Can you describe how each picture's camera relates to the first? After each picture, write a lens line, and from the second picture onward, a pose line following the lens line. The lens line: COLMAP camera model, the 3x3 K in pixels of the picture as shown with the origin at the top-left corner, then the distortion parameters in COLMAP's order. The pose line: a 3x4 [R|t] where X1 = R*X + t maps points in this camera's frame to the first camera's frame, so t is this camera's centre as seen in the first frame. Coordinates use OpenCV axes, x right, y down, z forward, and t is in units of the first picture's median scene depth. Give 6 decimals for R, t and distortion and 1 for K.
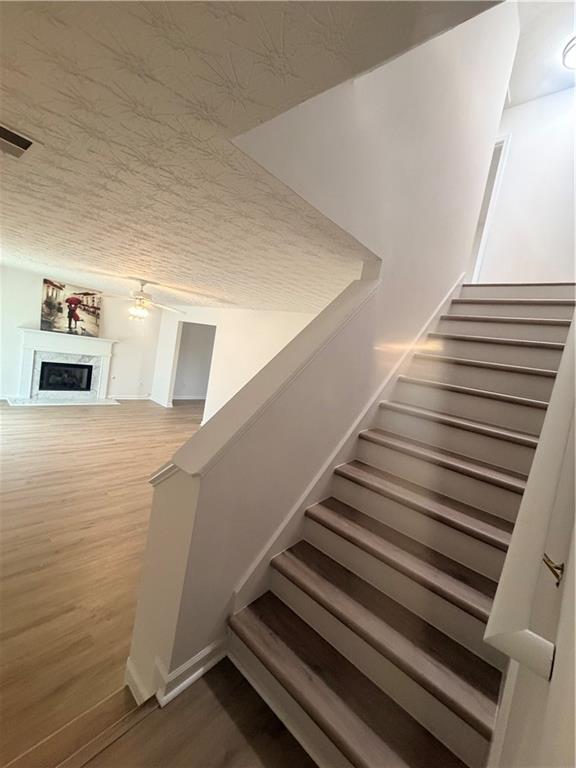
lens RADIAL K [[306.5, 0, 288.0], [0, 306.5, 384.0], [0, 0, 1]] dist [0.000128, 0.000070]
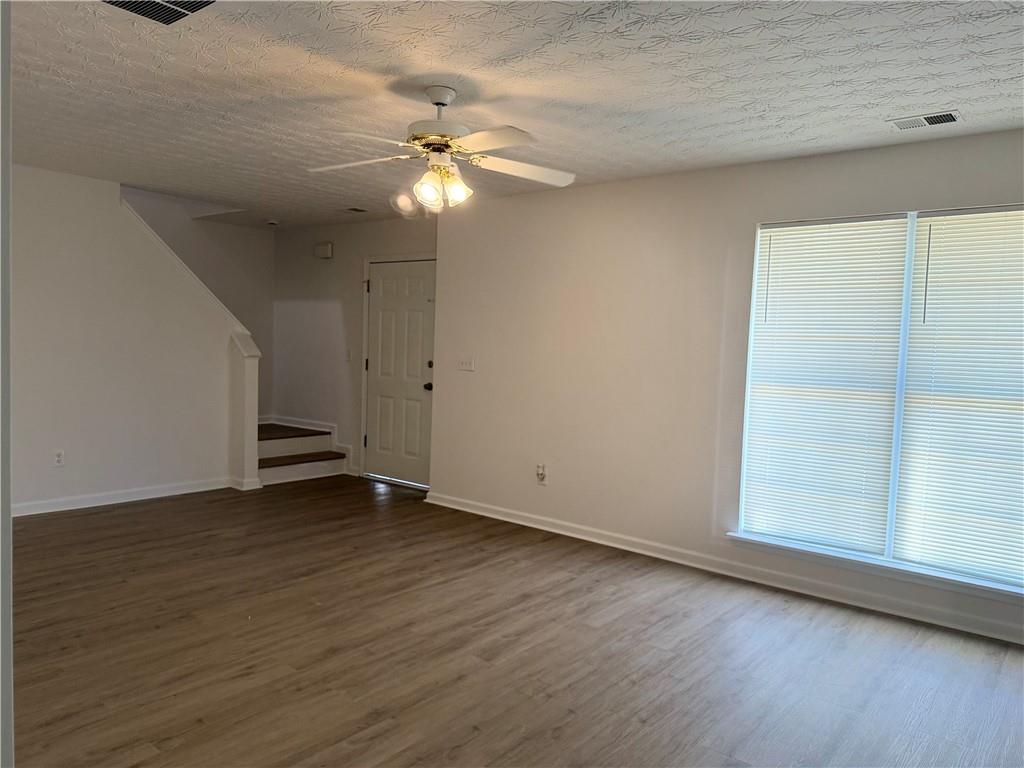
lens RADIAL K [[715.5, 0, 510.3], [0, 715.5, 385.9], [0, 0, 1]] dist [0.080451, -0.095072]
pose [[-0.976775, -0.205440, -0.060873, -0.389151], [-0.212503, 0.965207, 0.152373, -0.119438], [0.027451, 0.161770, -0.986447, 1.236948]]
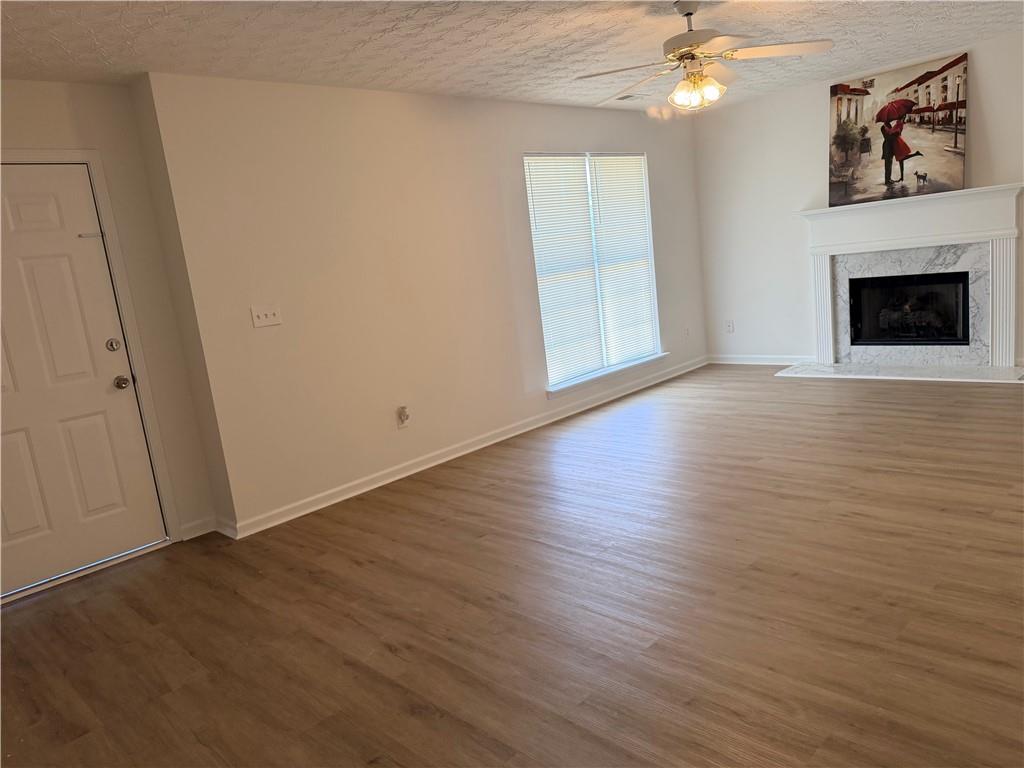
lens RADIAL K [[715.5, 0, 510.3], [0, 715.5, 385.9], [0, 0, 1]] dist [0.080451, -0.095072]
pose [[-0.072214, 0.014194, -0.997288, 0.258047], [0.007760, 0.999876, 0.013669, 0.060584], [0.997359, -0.006752, -0.072315, 0.591312]]
